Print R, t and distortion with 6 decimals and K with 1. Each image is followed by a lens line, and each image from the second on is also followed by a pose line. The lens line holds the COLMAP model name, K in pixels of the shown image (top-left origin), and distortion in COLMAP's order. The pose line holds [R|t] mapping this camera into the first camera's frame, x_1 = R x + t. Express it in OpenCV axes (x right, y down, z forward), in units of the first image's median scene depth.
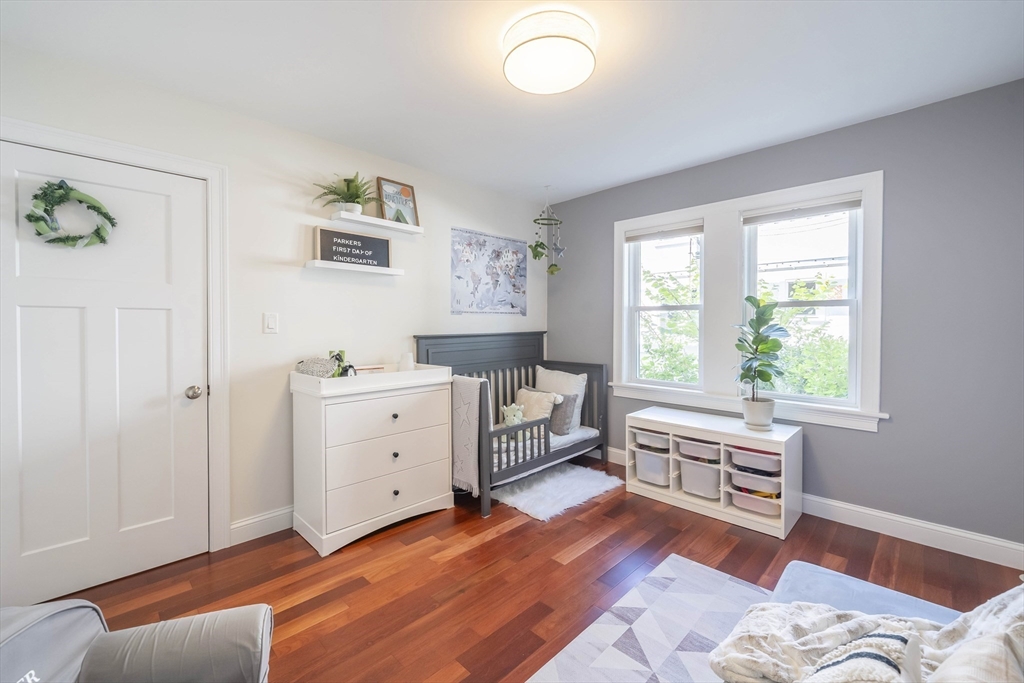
lens RADIAL K [[429.5, 0, 512.8], [0, 429.5, 332.0], [0, 0, 1]] dist [0.002505, -0.000316]
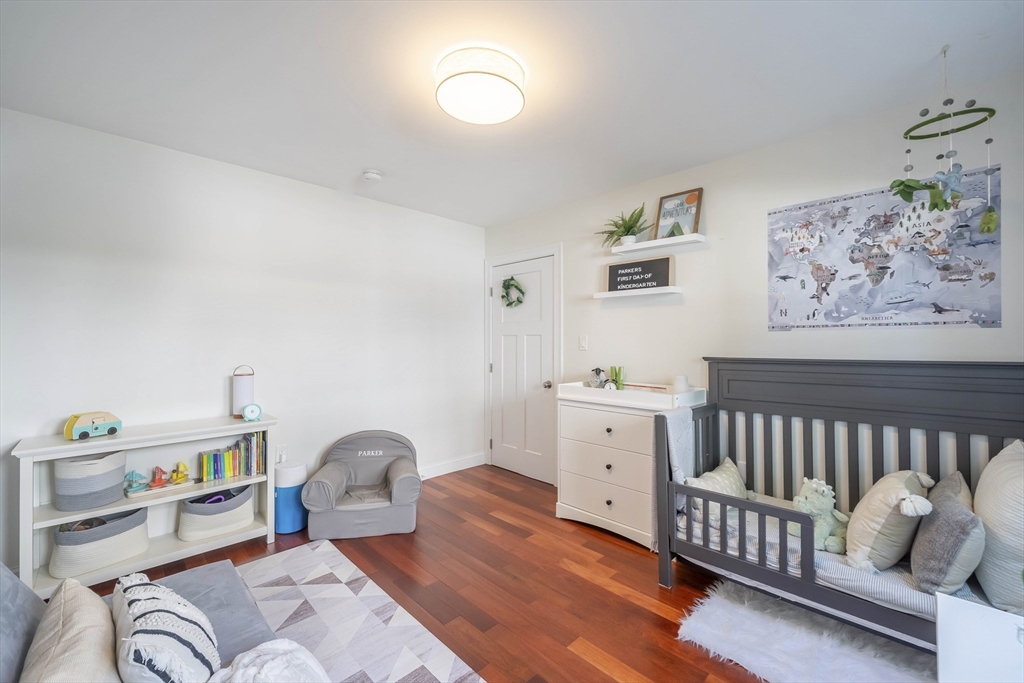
lens RADIAL K [[429.5, 0, 522.9], [0, 429.5, 341.9], [0, 0, 1]] dist [0.002505, -0.000316]
pose [[-0.019940, -0.003188, -0.999796, 0.713964], [-0.021080, 0.999774, -0.002767, -0.014251], [0.999579, 0.021021, -0.020003, 0.718707]]
